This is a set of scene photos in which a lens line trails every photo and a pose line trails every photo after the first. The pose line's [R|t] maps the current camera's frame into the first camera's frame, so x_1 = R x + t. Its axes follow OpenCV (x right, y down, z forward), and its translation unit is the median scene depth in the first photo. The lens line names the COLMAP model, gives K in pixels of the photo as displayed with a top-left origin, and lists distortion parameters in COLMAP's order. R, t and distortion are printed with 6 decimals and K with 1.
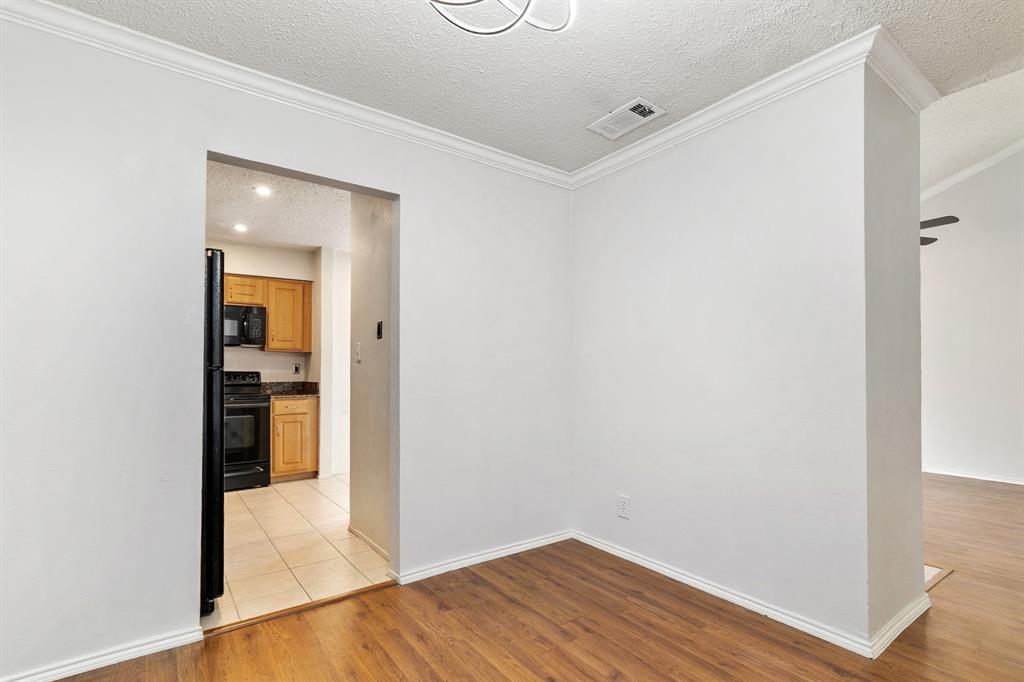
lens RADIAL K [[465.8, 0, 511.8], [0, 465.8, 373.3], [0, 0, 1]] dist [0.005167, -0.002125]
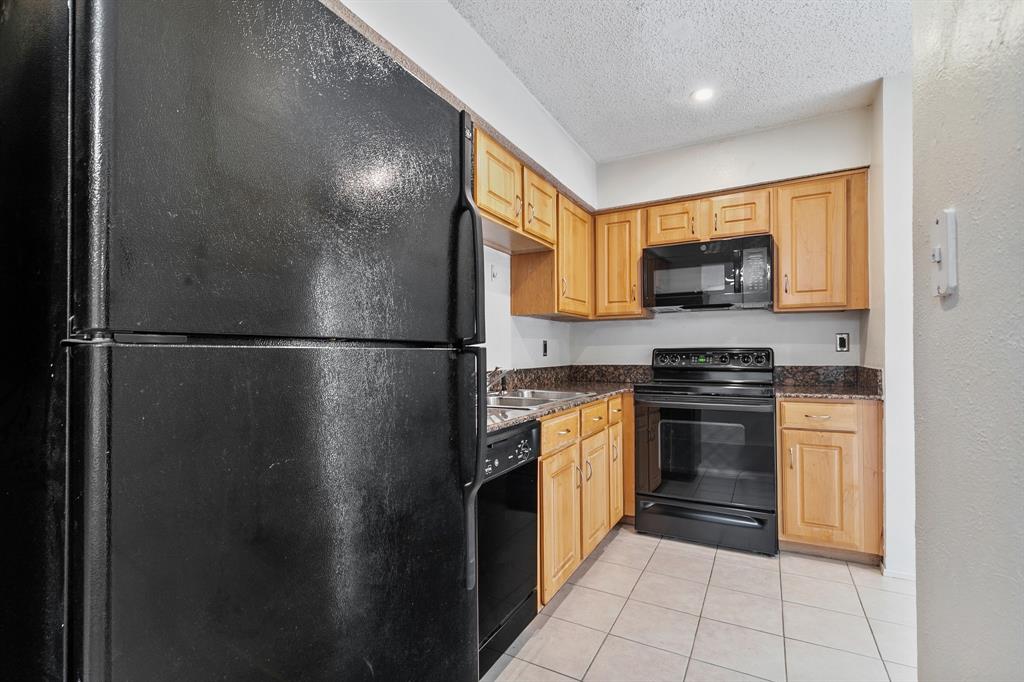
lens RADIAL K [[465.8, 0, 514.0], [0, 465.8, 344.9], [0, 0, 1]] dist [0.005167, -0.002125]
pose [[0.415167, -0.011436, -0.909673, -0.138002], [0.000985, 0.999926, -0.012121, -0.000556], [0.909745, 0.004136, 0.415148, 0.465089]]
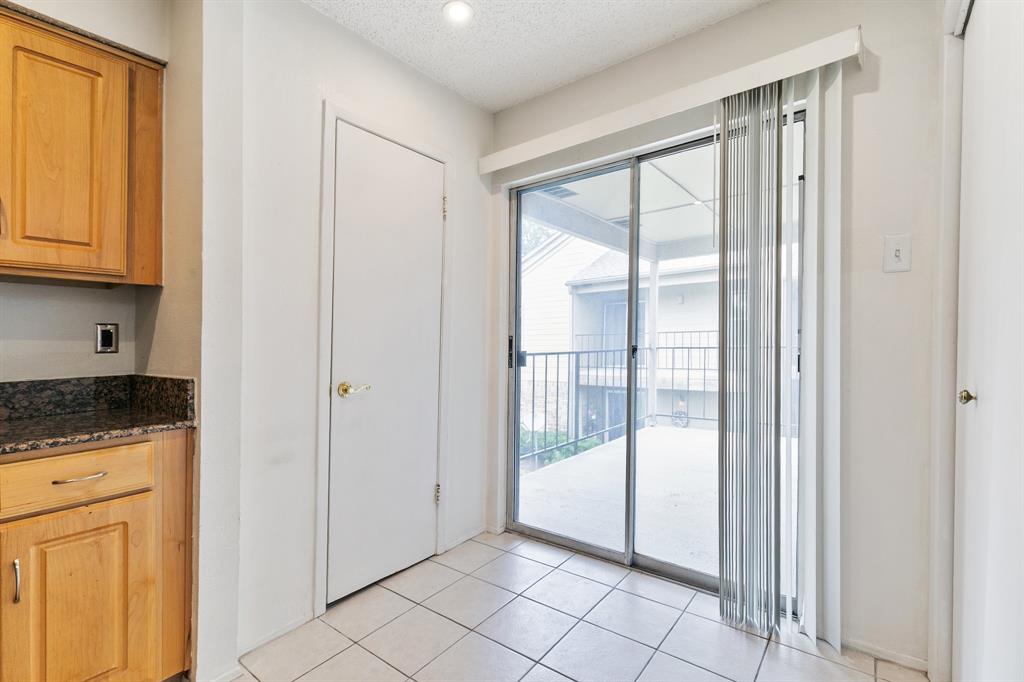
lens RADIAL K [[465.8, 0, 515.0], [0, 465.8, 337.6], [0, 0, 1]] dist [0.005167, -0.002125]
pose [[0.963190, -0.011202, 0.268587, -0.292540], [0.015318, 0.999795, -0.013235, -0.001036], [-0.268383, 0.016862, 0.963165, 0.649447]]
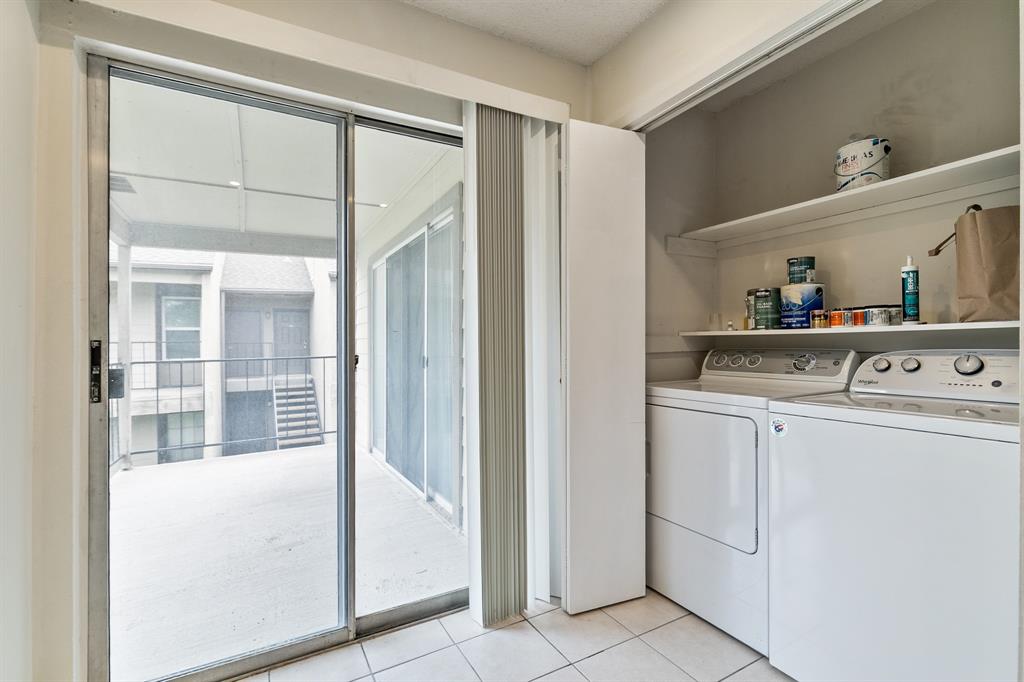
lens RADIAL K [[465.8, 0, 502.3], [0, 465.8, 347.6], [0, 0, 1]] dist [0.005167, -0.002125]
pose [[0.130424, -0.009540, 0.991412, -0.387684], [0.017435, 0.999821, 0.007327, -0.003429], [-0.991305, 0.016330, 0.130567, 0.874667]]
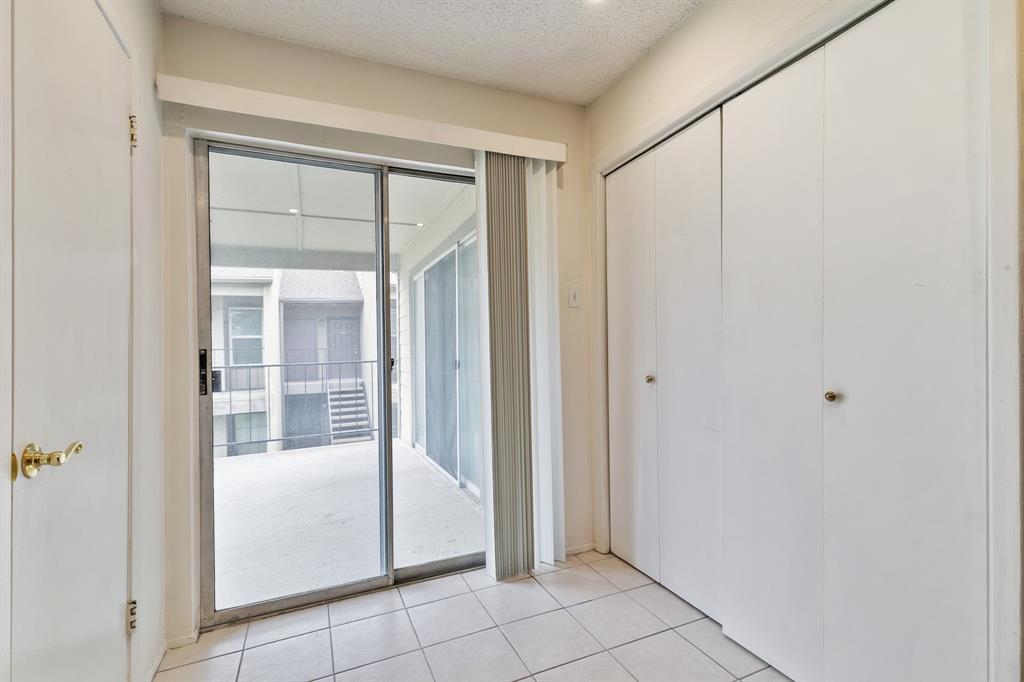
lens RADIAL K [[465.8, 0, 504.4], [0, 465.8, 352.1], [0, 0, 1]] dist [0.005167, -0.002125]
pose [[0.221595, -0.014292, 0.975034, -0.451797], [0.030094, 0.999517, 0.007811, -0.003463], [-0.974674, 0.027611, 0.221918, 0.832905]]
